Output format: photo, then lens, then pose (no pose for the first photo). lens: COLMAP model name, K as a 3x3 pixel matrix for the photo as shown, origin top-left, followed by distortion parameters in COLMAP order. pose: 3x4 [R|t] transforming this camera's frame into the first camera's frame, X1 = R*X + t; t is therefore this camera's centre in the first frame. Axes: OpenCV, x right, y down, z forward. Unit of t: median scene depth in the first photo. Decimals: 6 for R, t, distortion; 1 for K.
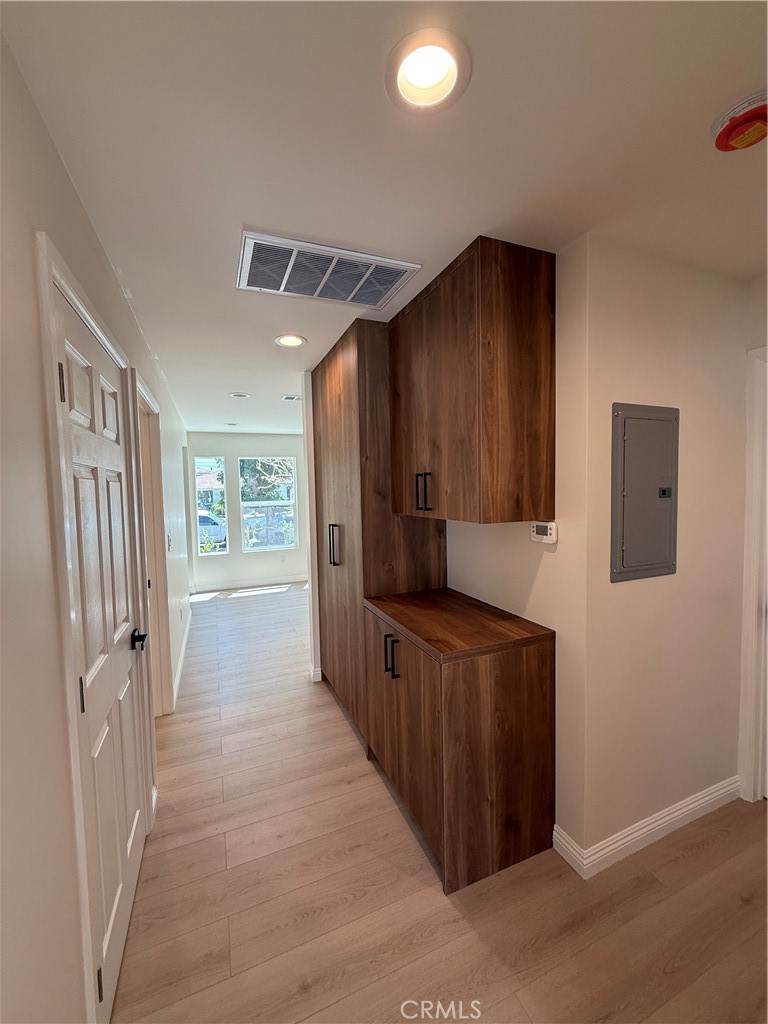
lens RADIAL K [[408.4, 0, 384.0], [0, 408.4, 512.0], [0, 0, 1]] dist [-0.001733, 0.000094]
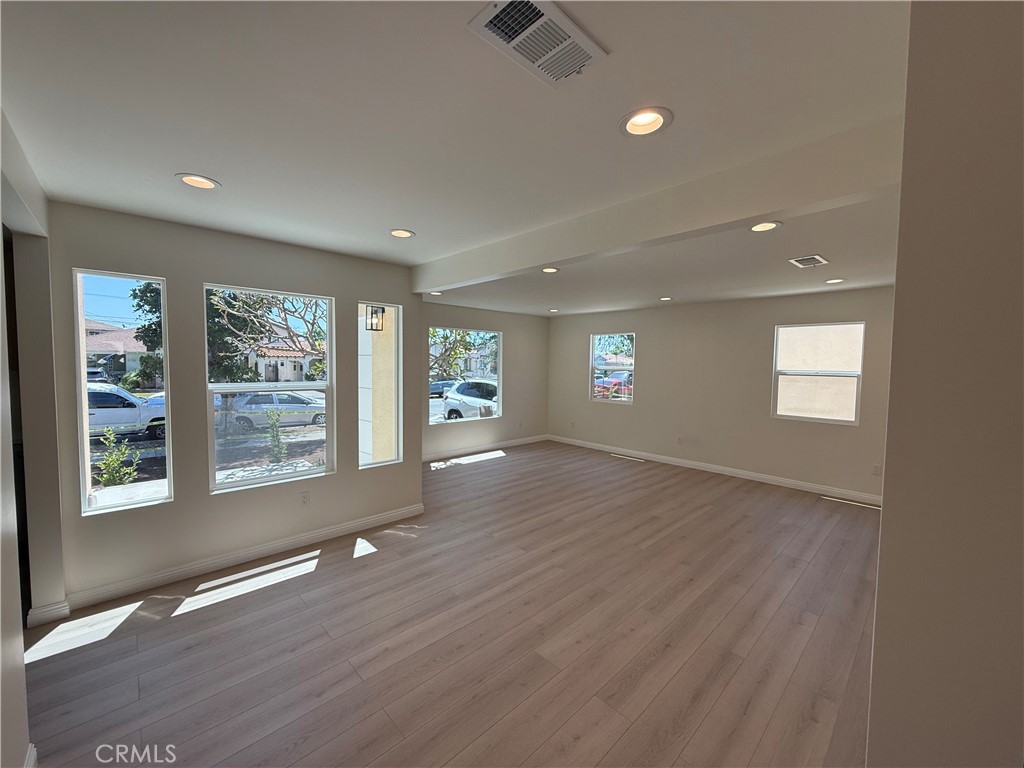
lens RADIAL K [[408.4, 0, 509.9], [0, 408.4, 385.6], [0, 0, 1]] dist [-0.001733, 0.000094]
pose [[0.935943, 0.010860, 0.351983, -0.191832], [-0.010598, 0.999940, -0.002671, -0.022927], [-0.351991, -0.001231, 0.936002, 0.452253]]
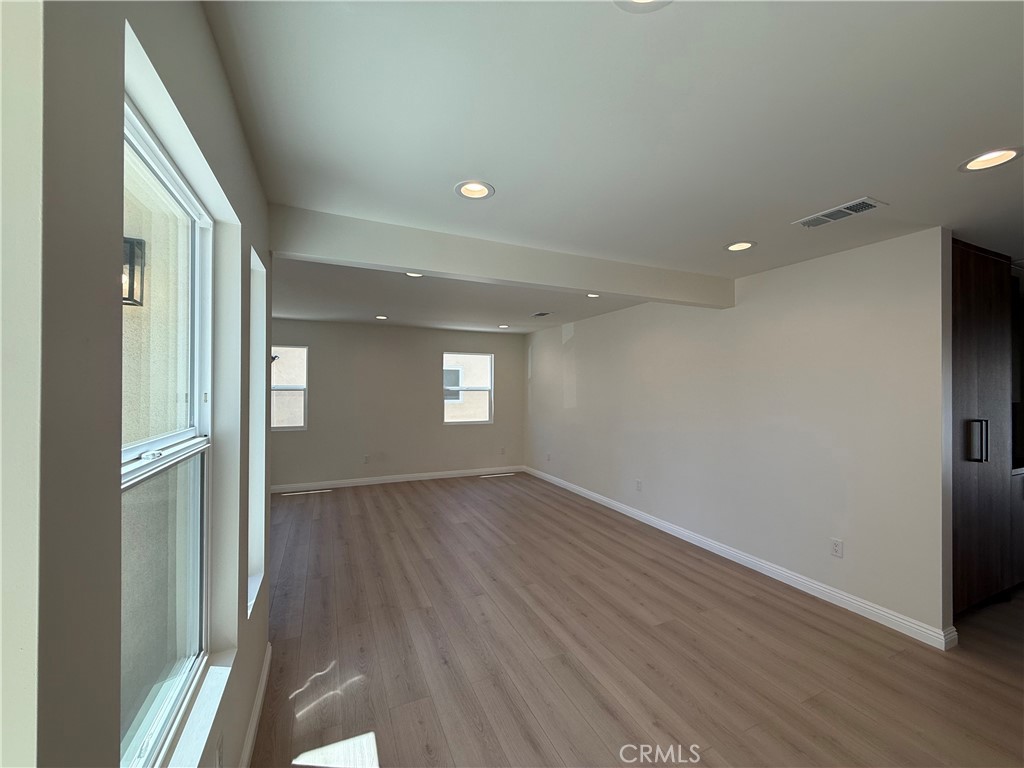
lens RADIAL K [[408.4, 0, 509.9], [0, 408.4, 385.6], [0, 0, 1]] dist [-0.001733, 0.000094]
pose [[-0.030507, 0.017049, 0.999389, -0.443613], [0.045691, 0.998833, -0.015645, -0.039867], [-0.998490, 0.045186, -0.031250, 0.890565]]
